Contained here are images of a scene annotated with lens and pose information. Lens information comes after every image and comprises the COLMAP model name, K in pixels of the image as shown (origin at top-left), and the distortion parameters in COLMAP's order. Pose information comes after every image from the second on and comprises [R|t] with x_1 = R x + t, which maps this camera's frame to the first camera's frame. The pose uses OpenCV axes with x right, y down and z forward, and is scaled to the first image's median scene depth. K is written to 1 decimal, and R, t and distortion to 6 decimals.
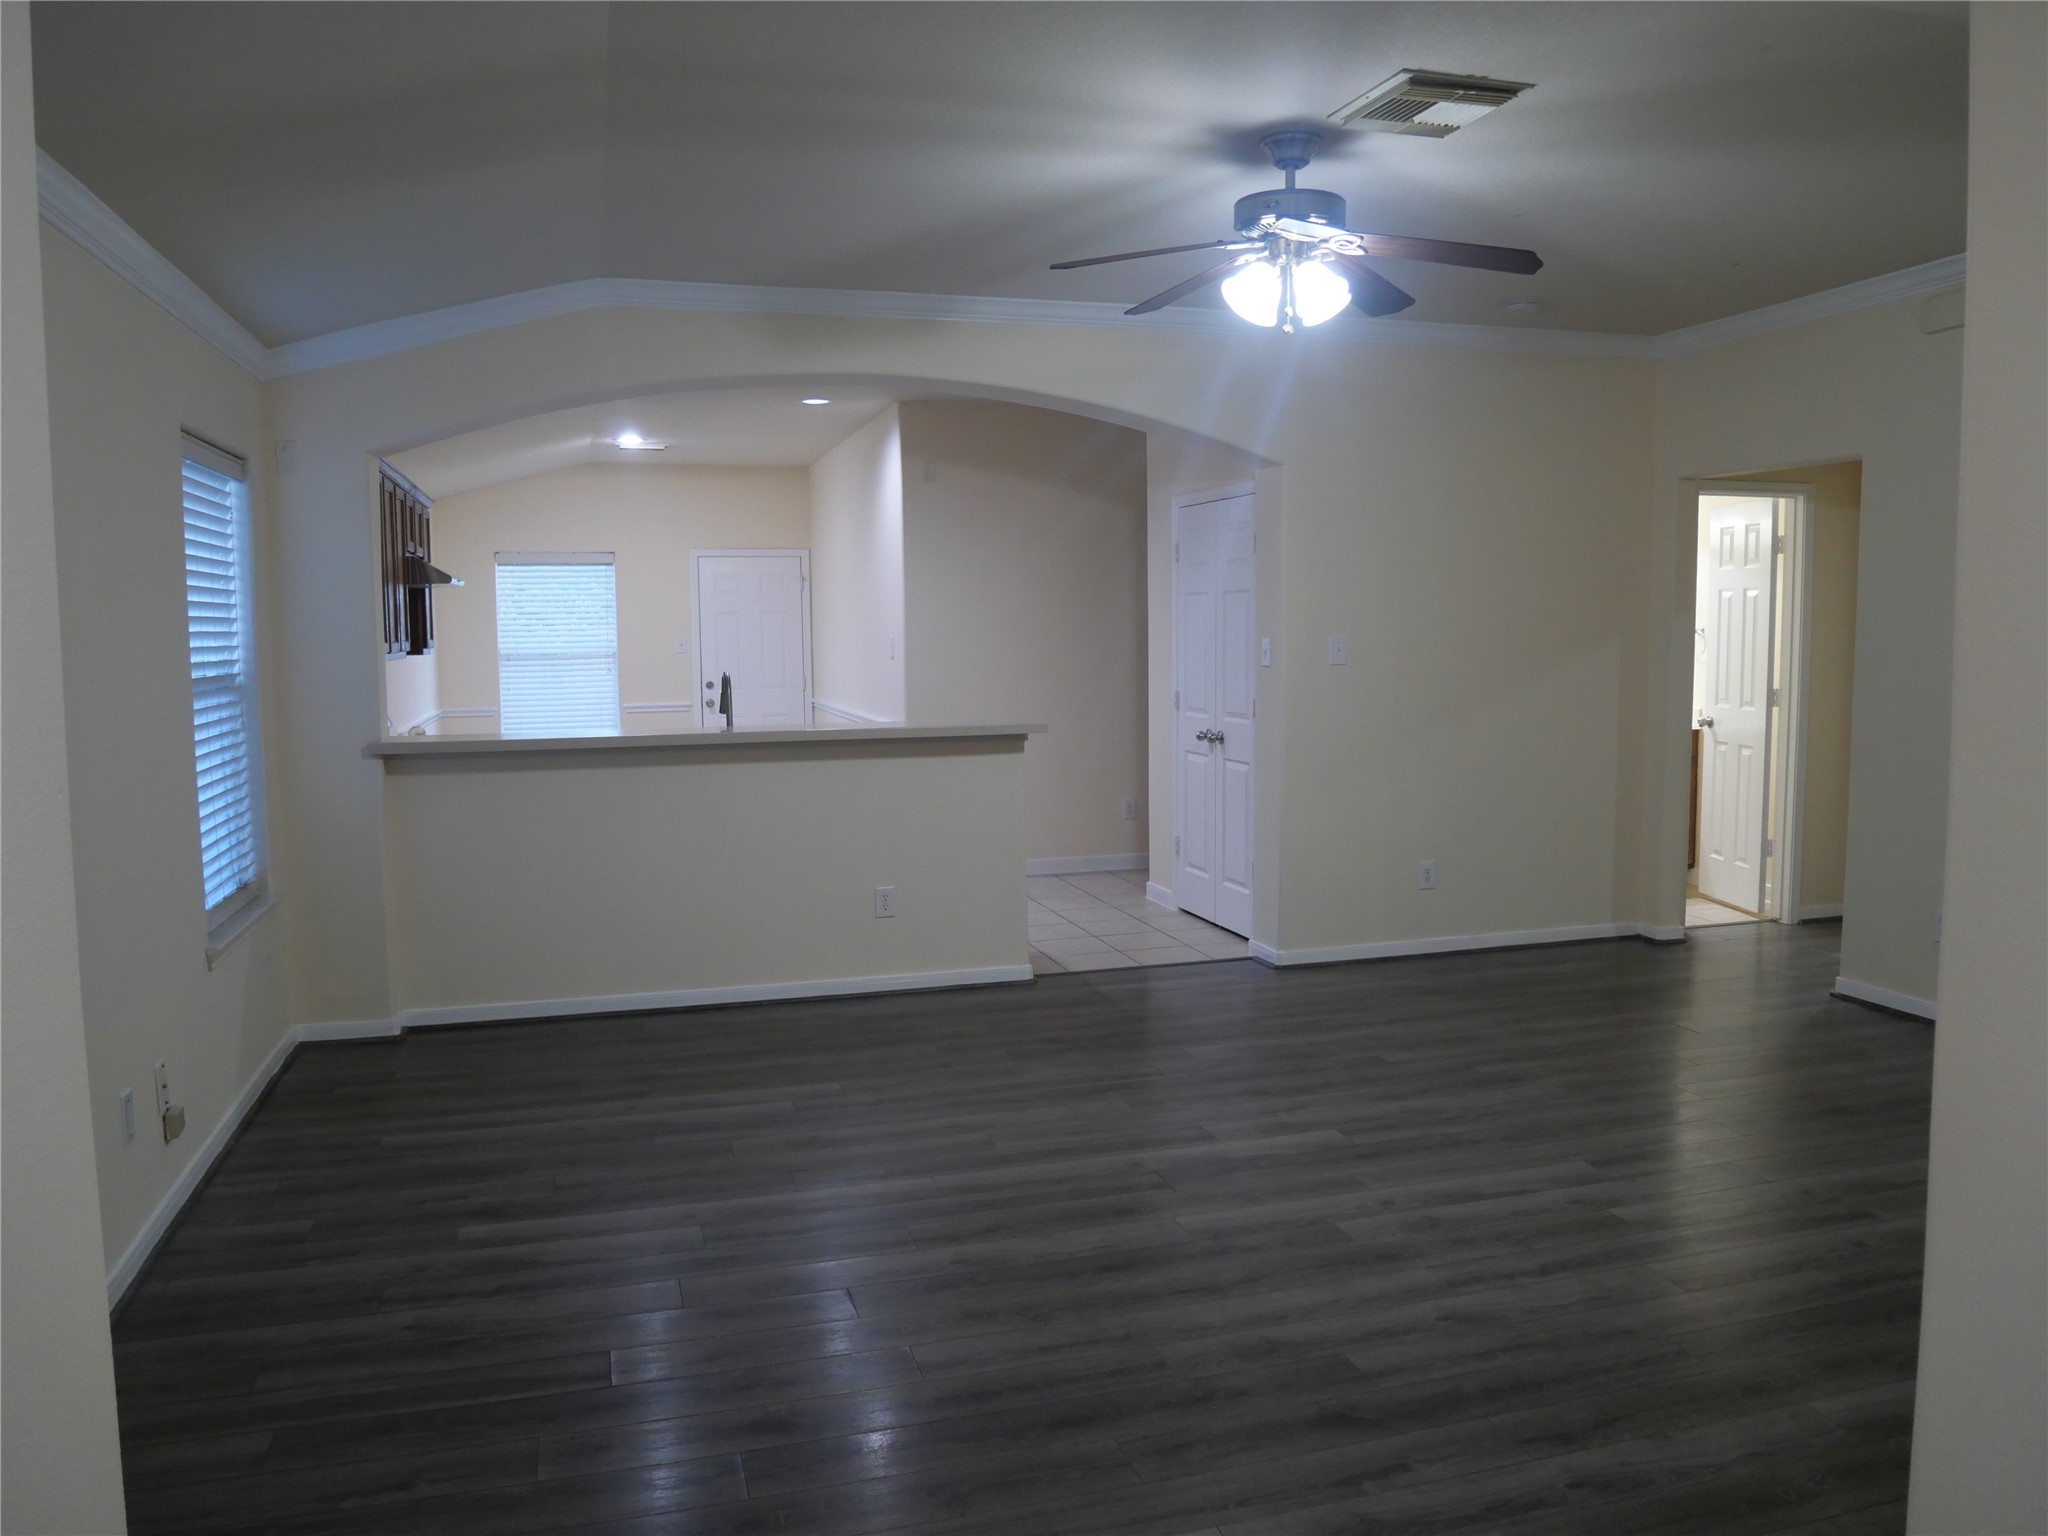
lens RADIAL K [[1504.9, 0, 1024.0], [0, 1504.9, 768.0], [0, 0, 1]] dist [-0.075718, 0.037006]
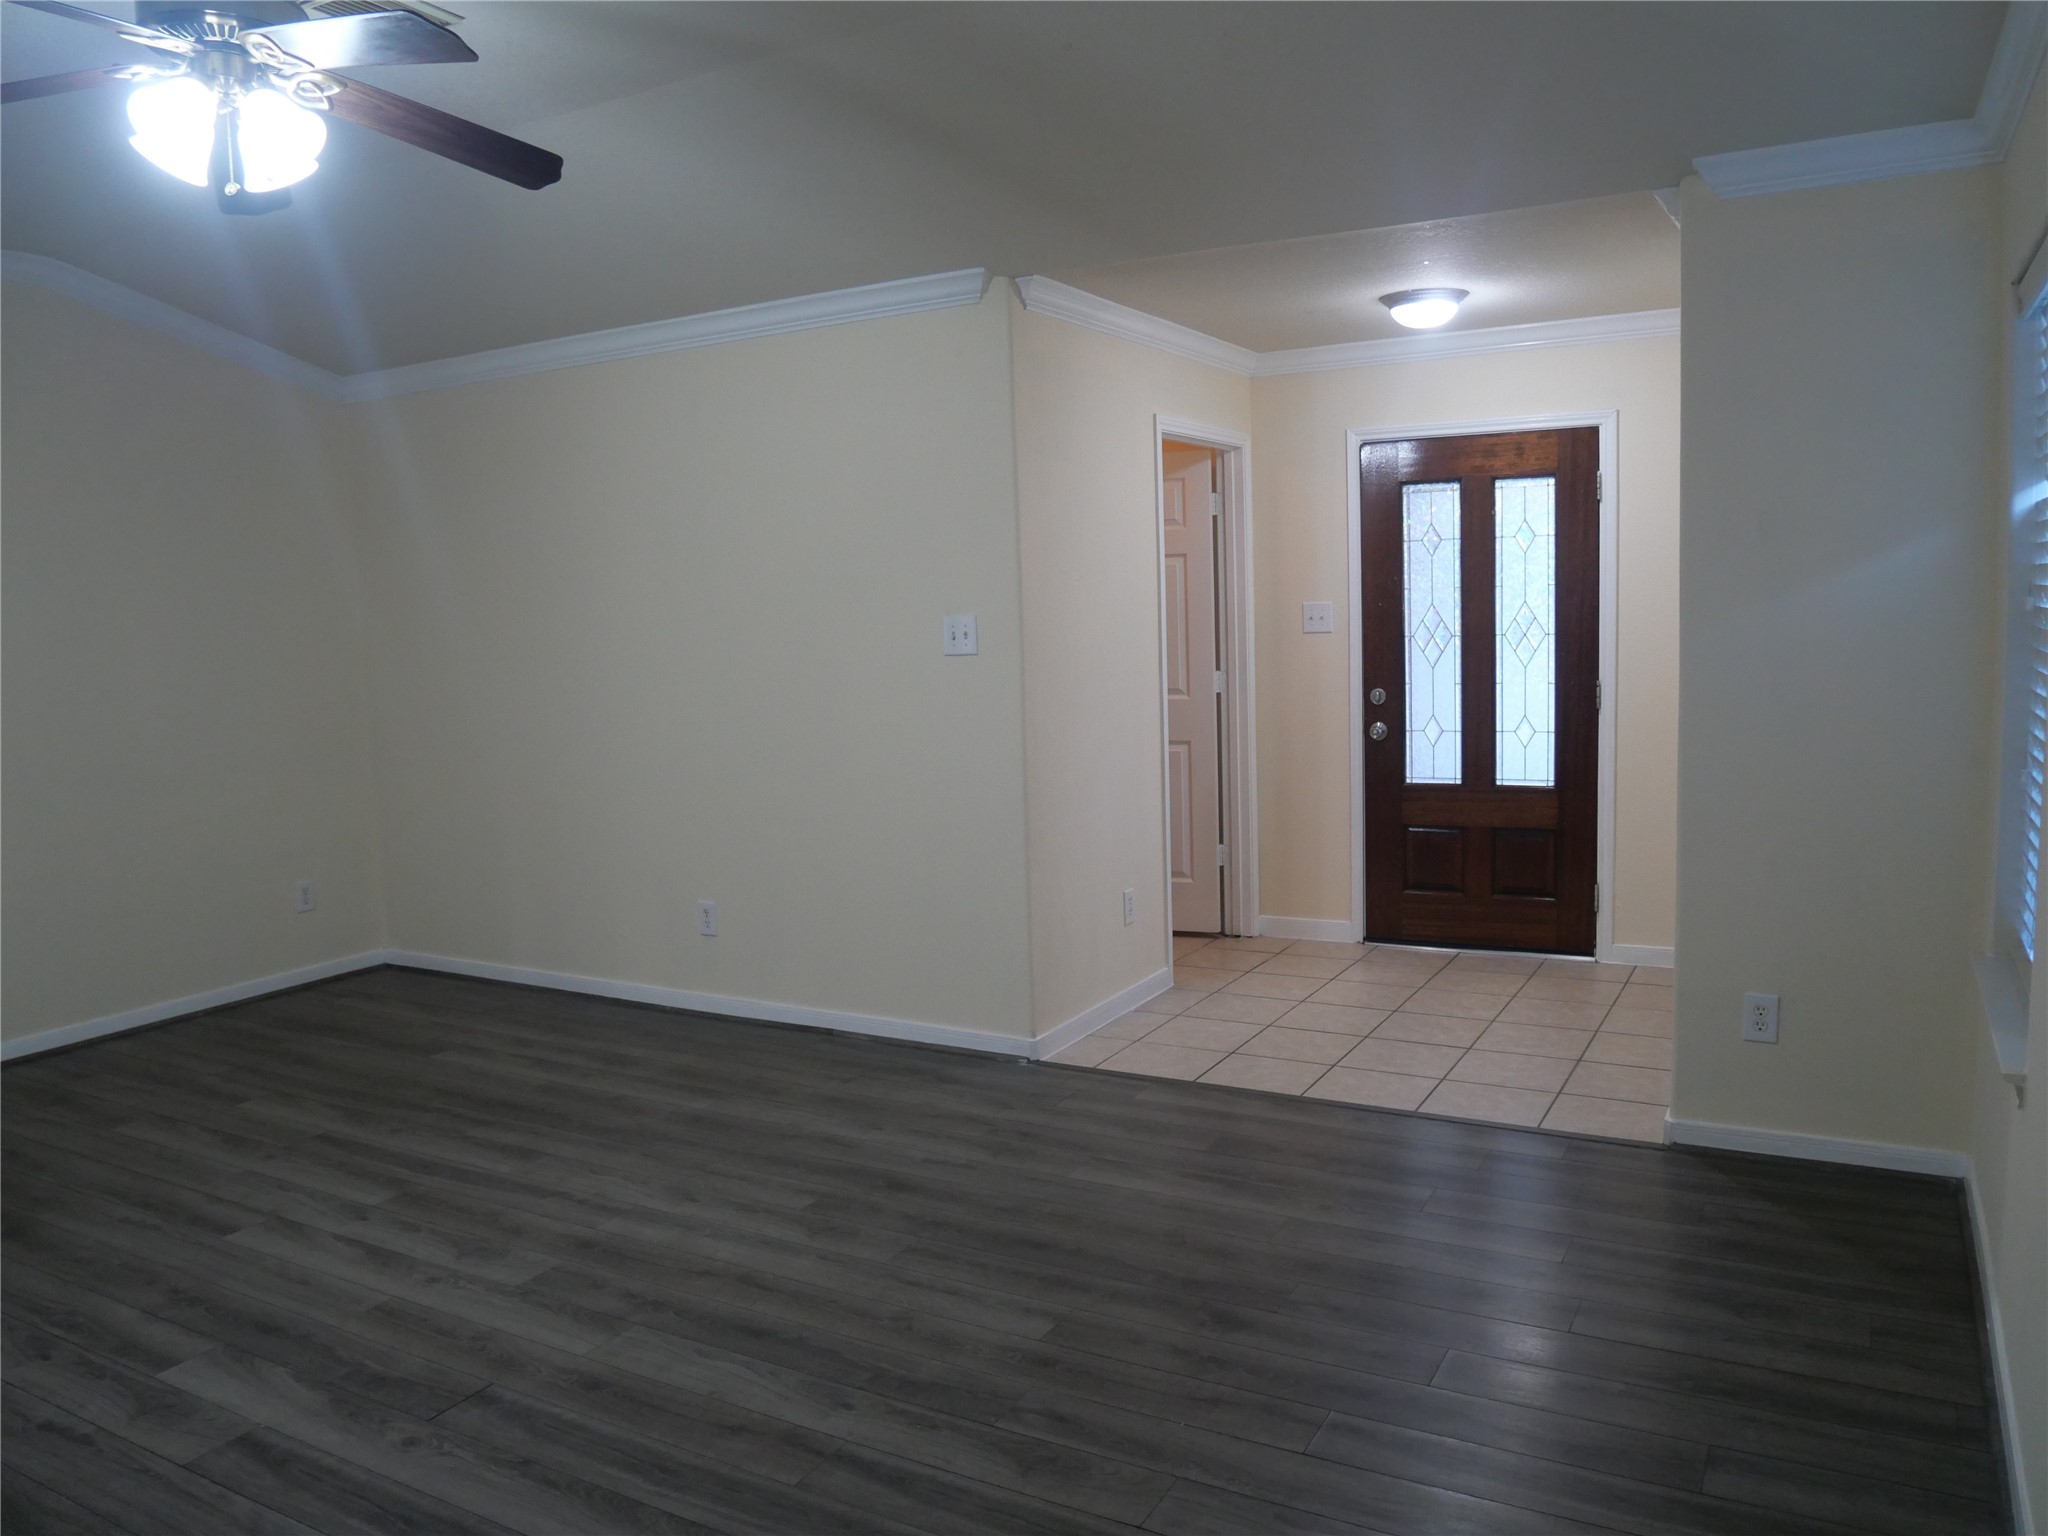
lens RADIAL K [[1504.9, 0, 1024.0], [0, 1504.9, 768.0], [0, 0, 1]] dist [-0.075718, 0.037006]
pose [[-0.695416, -0.046059, 0.717130, -0.352390], [0.106308, 0.980369, 0.166055, -0.062445], [-0.710701, 0.191715, -0.676868, 0.755764]]
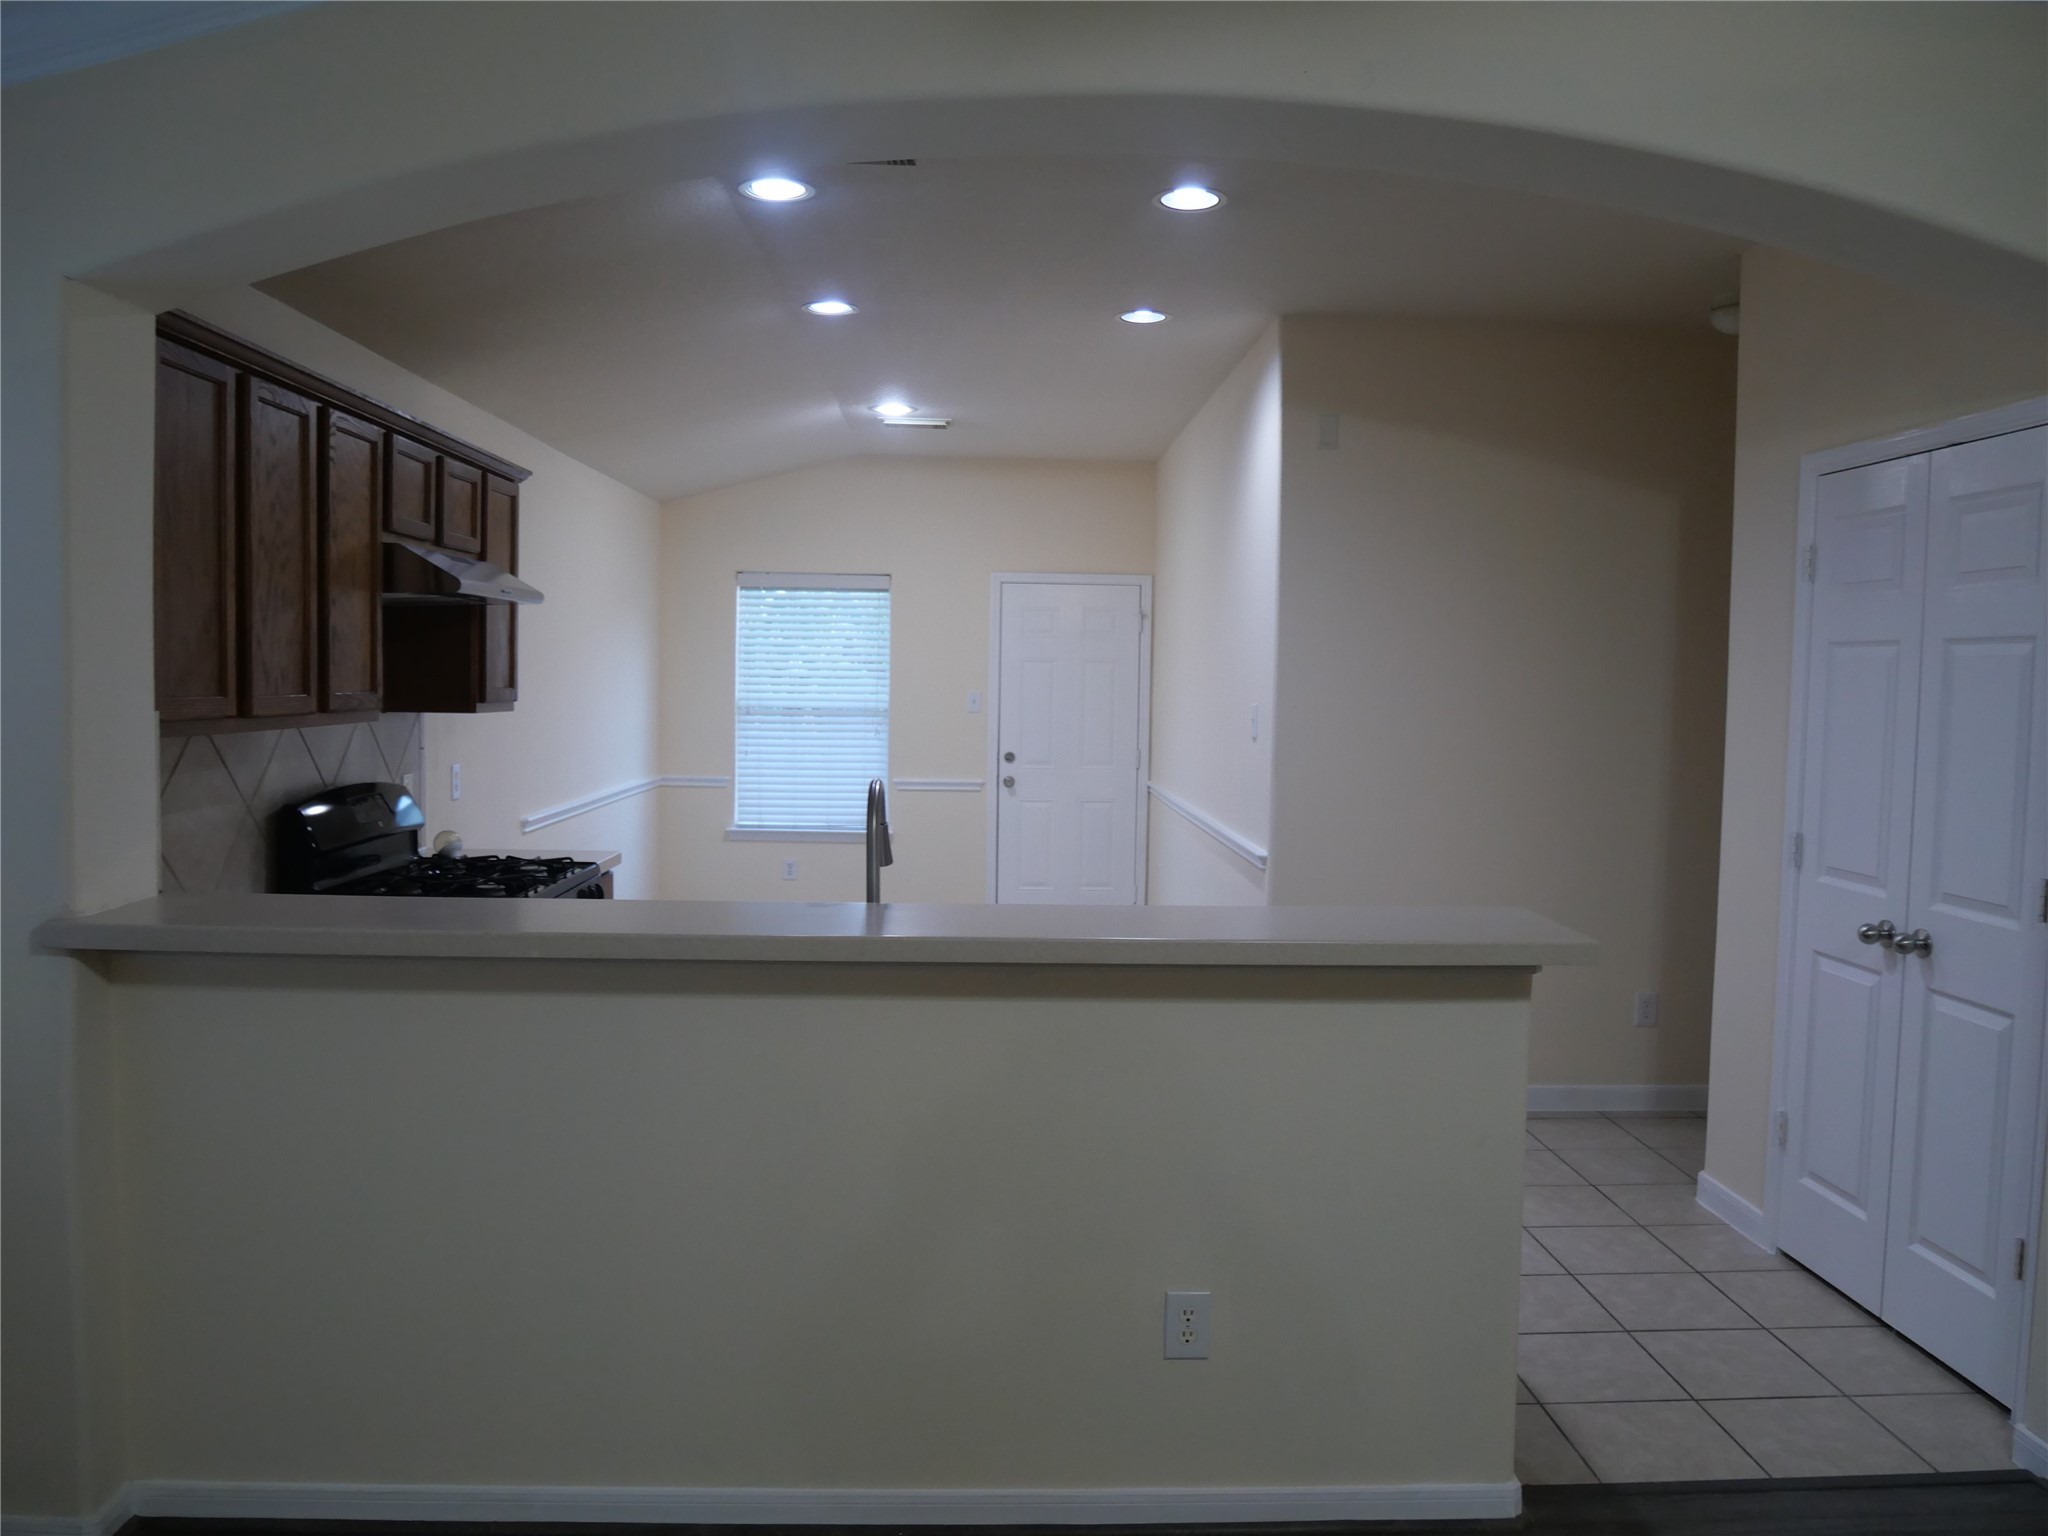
lens RADIAL K [[1504.9, 0, 1024.0], [0, 1504.9, 768.0], [0, 0, 1]] dist [-0.075718, 0.037006]
pose [[0.967639, 0.041373, -0.248924, -0.035191], [-0.049886, 0.998363, -0.027987, -0.054404], [0.247359, 0.039499, 0.968119, 0.529360]]
